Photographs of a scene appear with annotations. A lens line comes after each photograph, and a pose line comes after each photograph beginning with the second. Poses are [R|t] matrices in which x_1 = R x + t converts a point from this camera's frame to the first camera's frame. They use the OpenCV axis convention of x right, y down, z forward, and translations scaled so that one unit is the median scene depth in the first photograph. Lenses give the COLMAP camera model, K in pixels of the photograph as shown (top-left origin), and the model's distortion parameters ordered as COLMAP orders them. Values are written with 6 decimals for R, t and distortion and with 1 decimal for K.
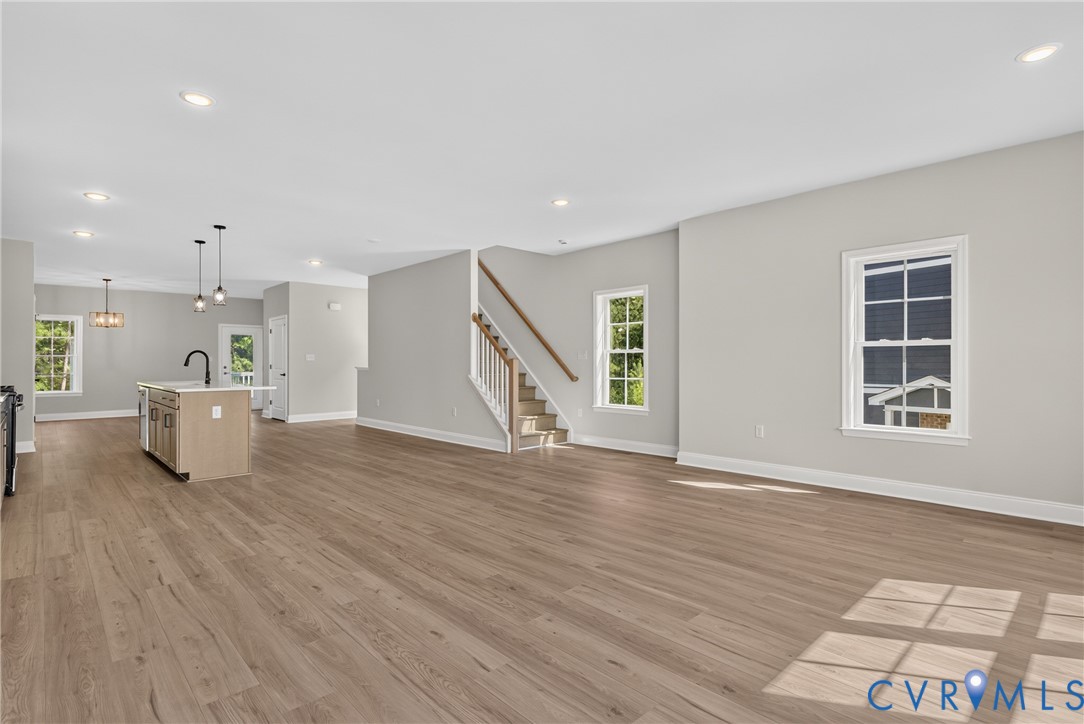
lens RADIAL K [[555.8, 0, 547.0], [0, 555.8, 360.6], [0, 0, 1]] dist [0.000205, -0.001902]
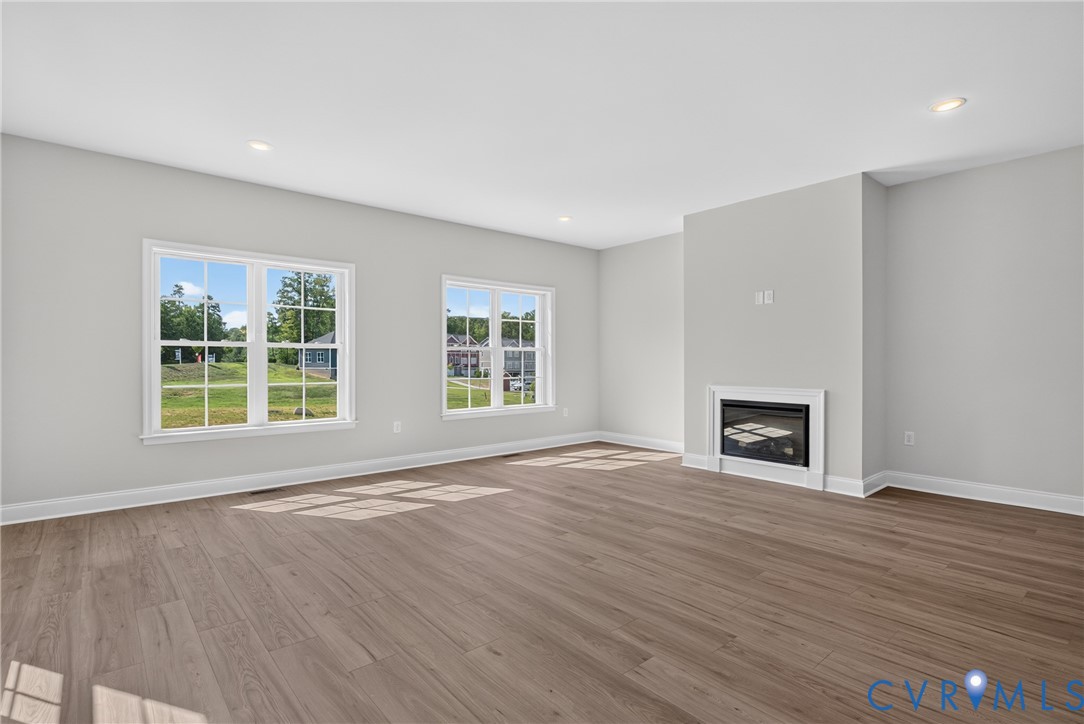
lens RADIAL K [[555.8, 0, 548.4], [0, 555.8, 363.4], [0, 0, 1]] dist [0.000205, -0.001902]
pose [[-0.999260, 0.004238, 0.038230, 0.053634], [0.004210, 0.999991, -0.000818, 0.007012], [-0.038233, -0.000656, -0.999269, 1.436111]]
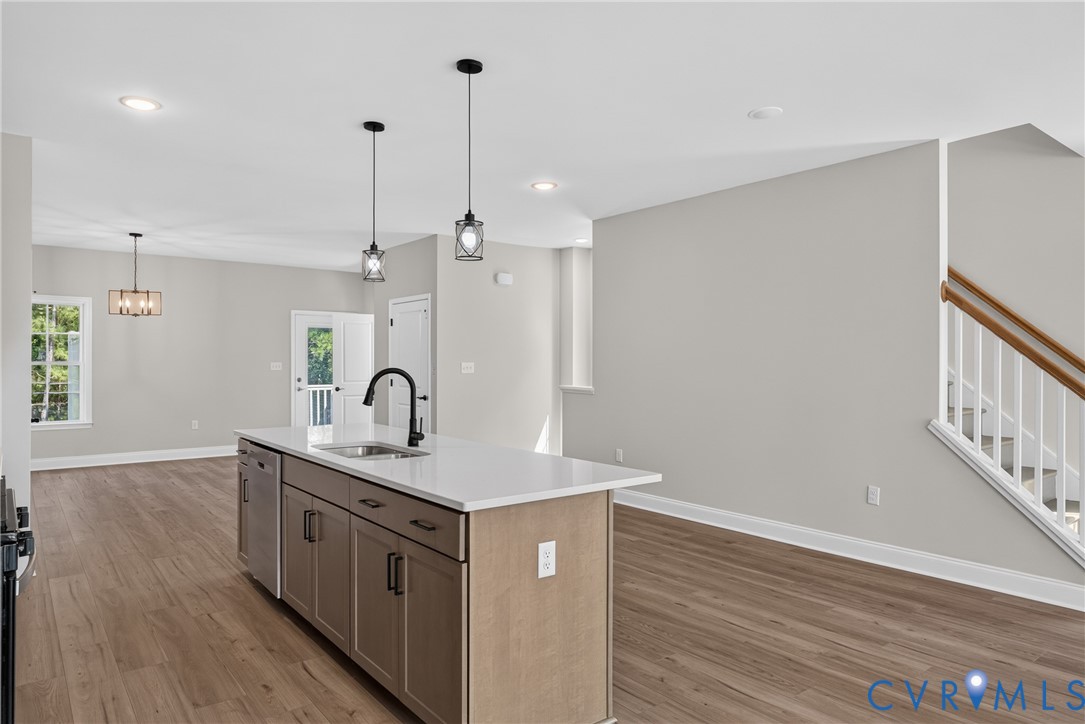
lens RADIAL K [[691.5, 0, 542.4], [0, 691.5, 361.5], [0, 0, 1]] dist [-0.005413, 0.002351]
pose [[0.996596, 0.003351, -0.082371, -0.651399], [-0.002813, 0.999974, 0.006647, -0.038119], [0.082391, -0.006392, 0.996580, 0.663088]]
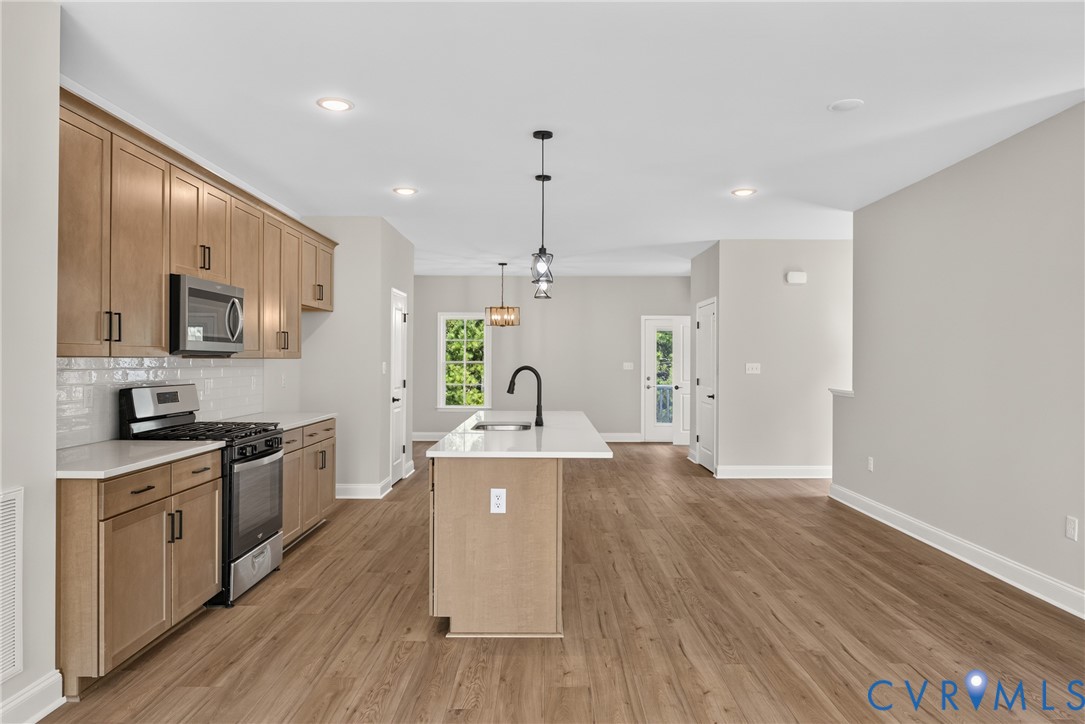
lens RADIAL K [[727.1, 0, 536.9], [0, 727.1, 363.6], [0, 0, 1]] dist [0.003229, -0.003538]
pose [[0.728913, 0.008304, -0.684556, -0.156733], [-0.002352, 0.999951, 0.009625, -0.038671], [0.684603, -0.005406, 0.728897, 0.648919]]
